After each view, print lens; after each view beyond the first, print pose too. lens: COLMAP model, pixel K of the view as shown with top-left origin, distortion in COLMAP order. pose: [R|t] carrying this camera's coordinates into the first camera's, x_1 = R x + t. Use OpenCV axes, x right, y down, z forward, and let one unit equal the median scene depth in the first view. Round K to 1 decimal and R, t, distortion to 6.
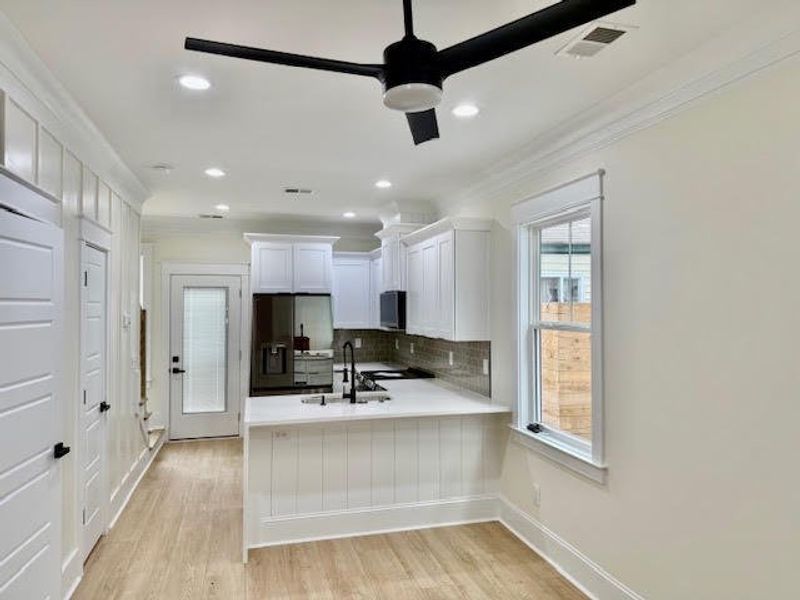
lens RADIAL K [[589.5, 0, 415.6], [0, 589.5, 299.8], [0, 0, 1]] dist [0.191023, -0.361096]
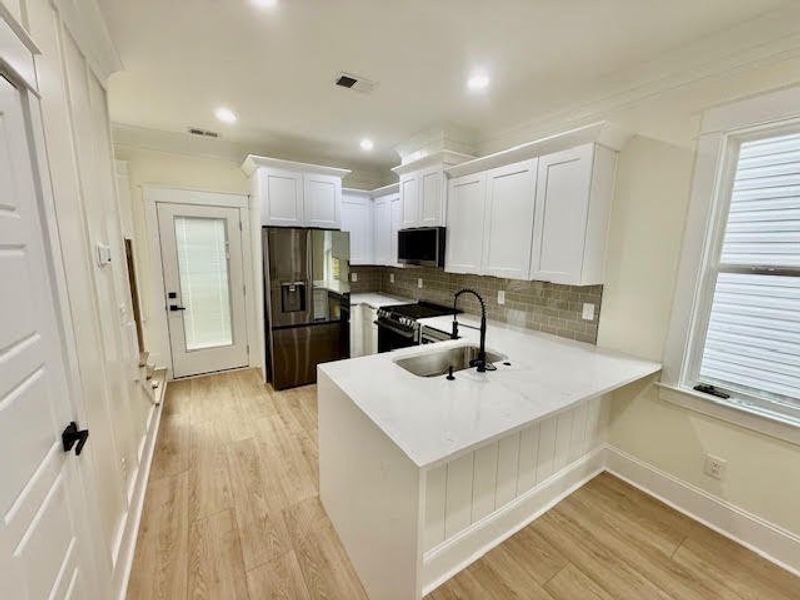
lens RADIAL K [[320.3, 0, 400.0], [0, 320.3, 300.0], [0, 0, 1]] dist [0.006209, 0.000093]
pose [[0.955760, -0.027594, 0.292849, -0.221466], [-0.023414, 0.985294, 0.169255, 0.013728], [-0.293213, -0.168624, 0.941059, 0.457699]]
